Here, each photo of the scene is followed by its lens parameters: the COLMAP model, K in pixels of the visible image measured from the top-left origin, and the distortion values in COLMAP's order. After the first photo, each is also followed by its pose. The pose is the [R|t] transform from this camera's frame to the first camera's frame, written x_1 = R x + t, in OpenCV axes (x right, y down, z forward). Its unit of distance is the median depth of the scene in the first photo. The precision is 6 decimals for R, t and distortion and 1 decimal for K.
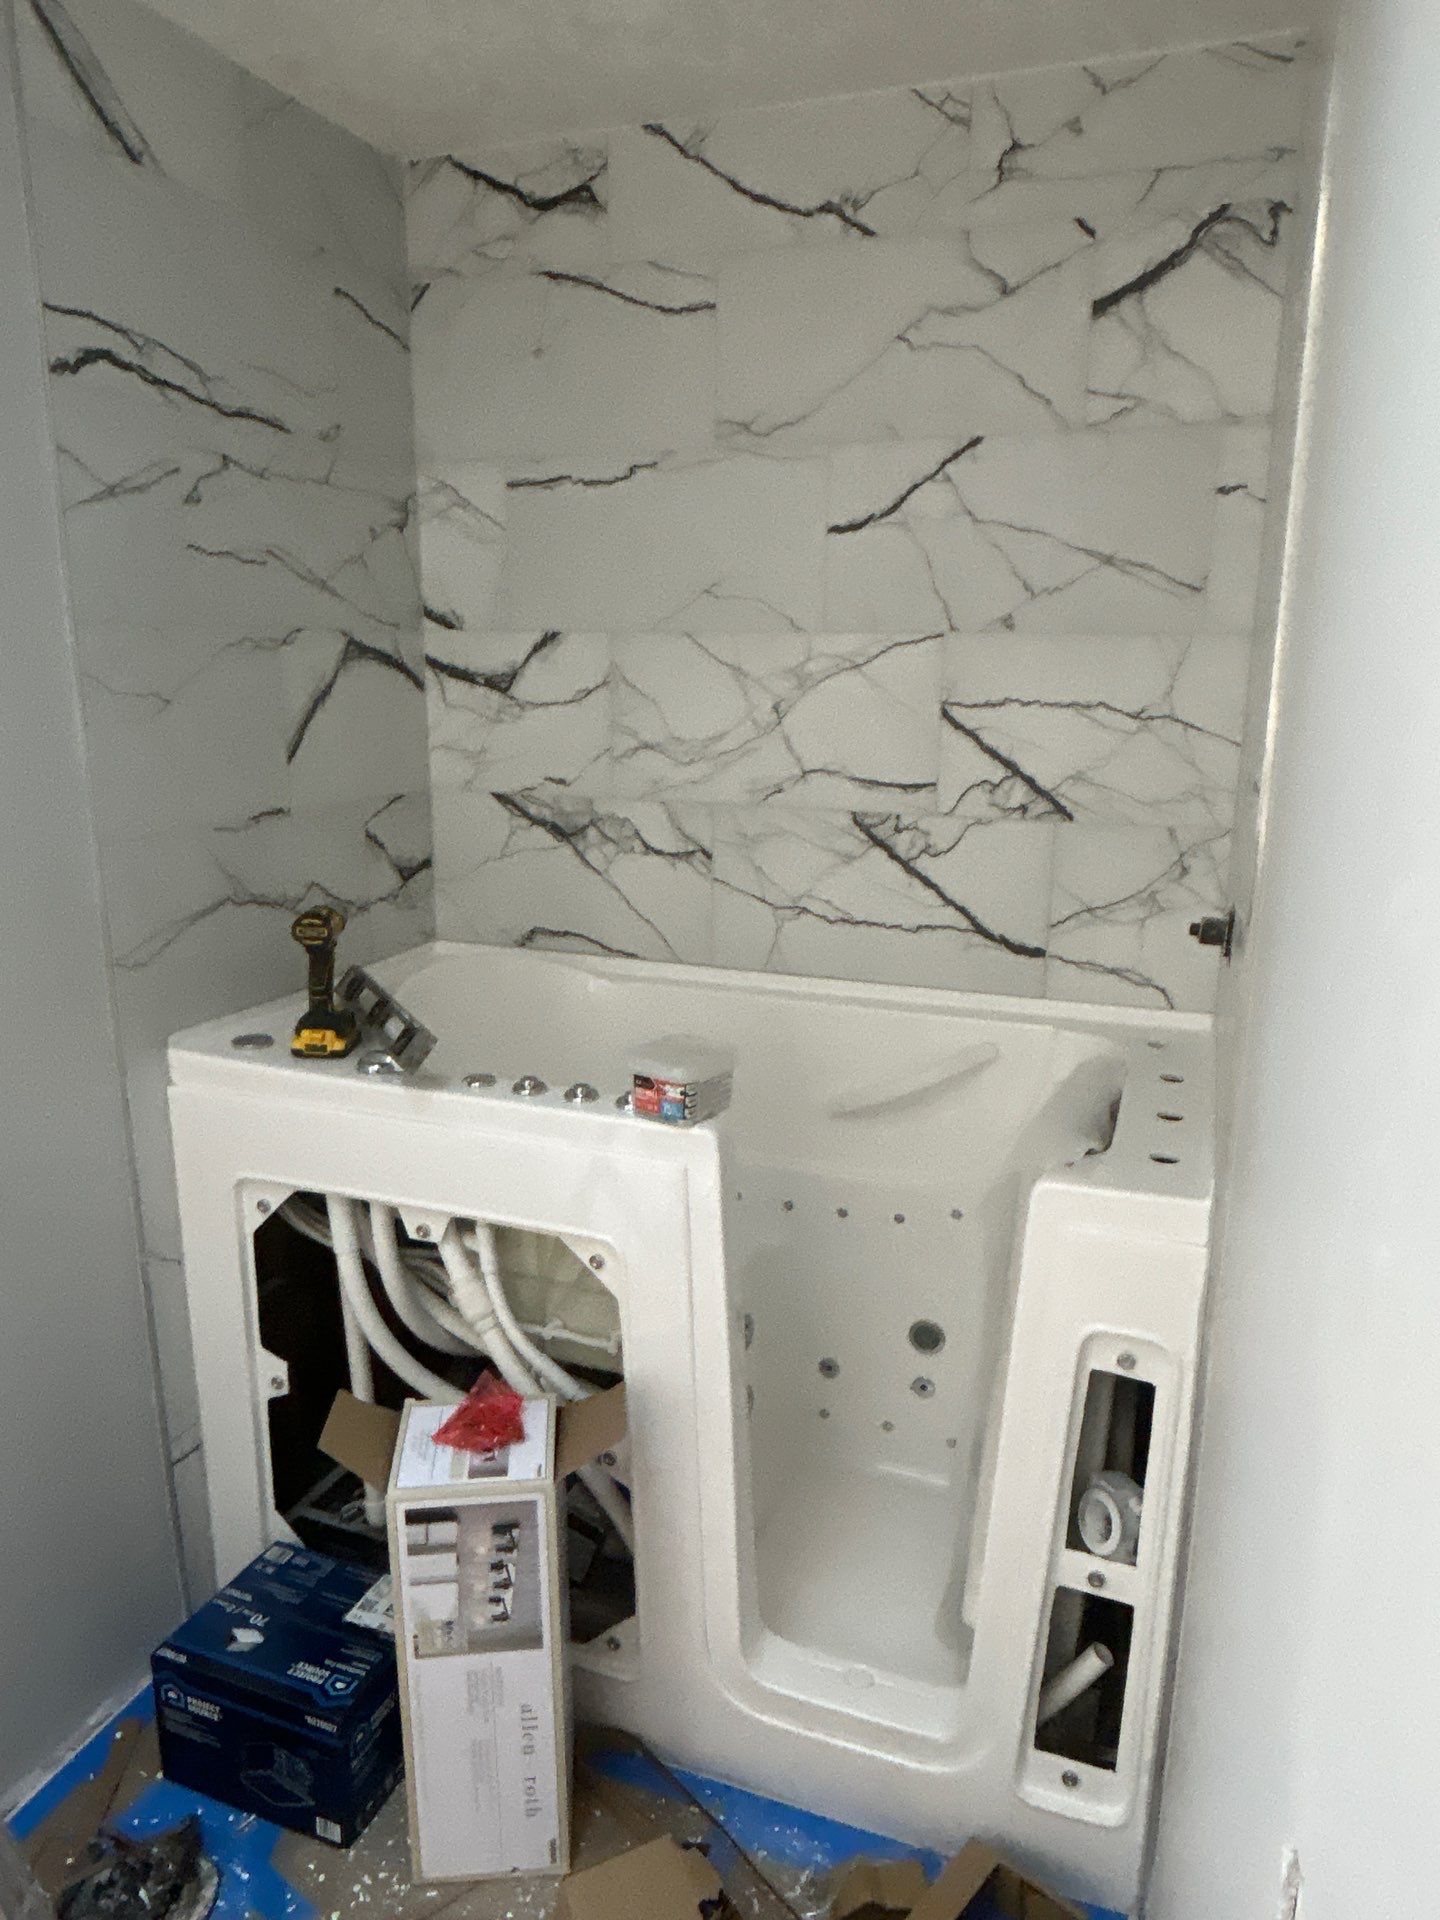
lens RADIAL K [[1297.9, 0, 724.5], [0, 1297.9, 961.4], [0, 0, 1]] dist [0.008499, -0.017089]
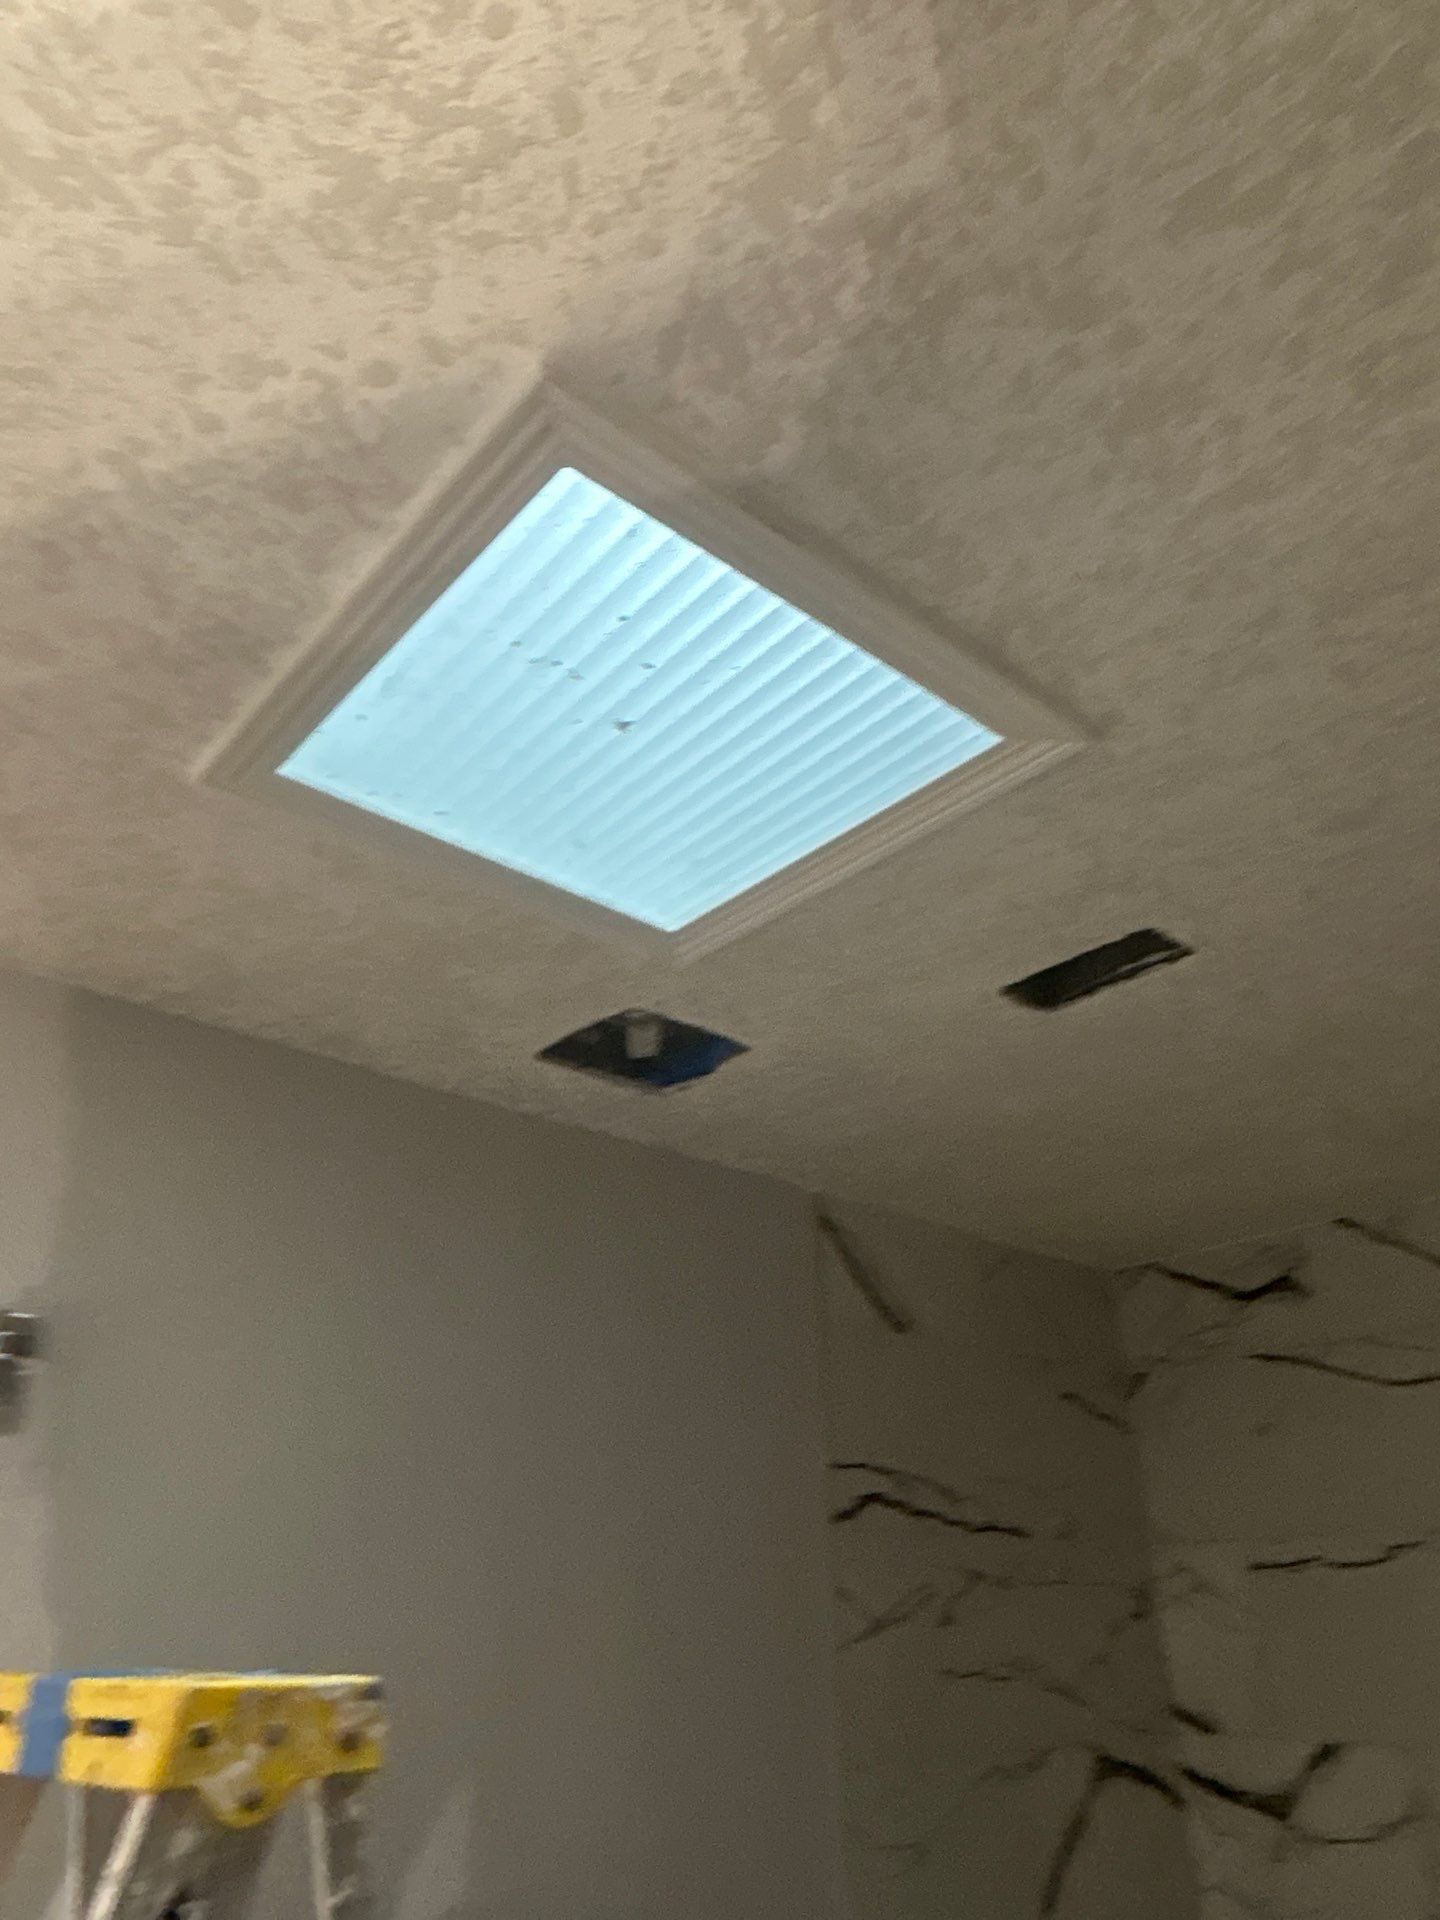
lens RADIAL K [[1297.9, 0, 728.7], [0, 1297.9, 951.6], [0, 0, 1]] dist [0.008499, -0.017089]
pose [[0.880096, -0.232377, -0.414044, -0.005282], [-0.096627, 0.766134, -0.635375, -0.075547], [0.464860, 0.599199, 0.651817, -0.073340]]
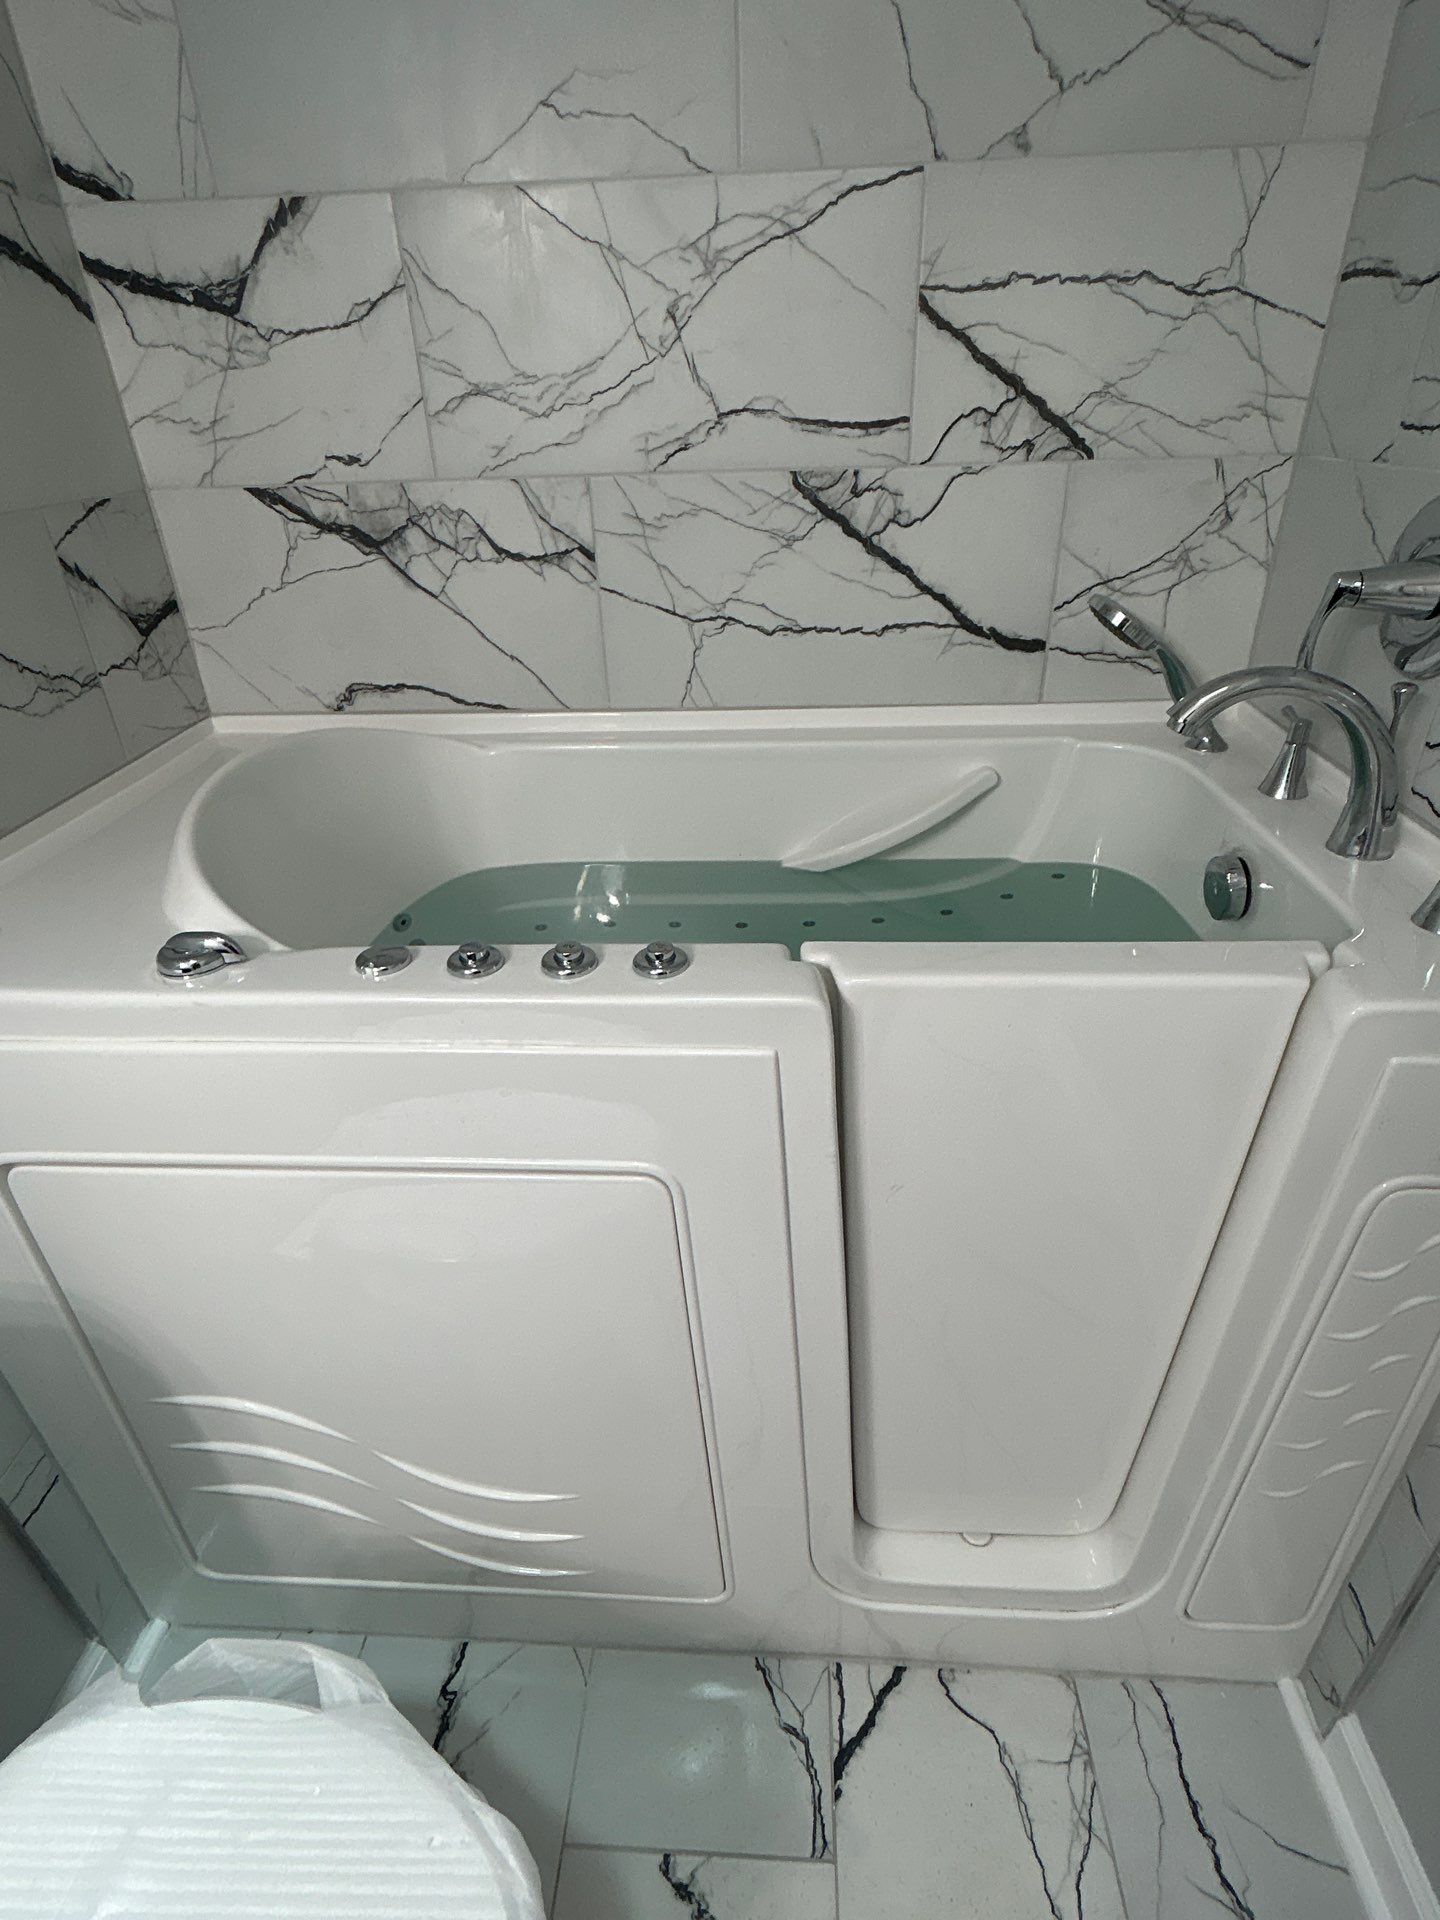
lens RADIAL K [[993.9, 0, 725.1], [0, 993.9, 960.6], [0, 0, 1]] dist [-0.015795, 0.011021]
pose [[0.955442, -0.179585, 0.234263, -0.119962], [0.106445, 0.949854, 0.294018, -0.022136], [-0.275317, -0.255981, 0.926647, 0.436376]]
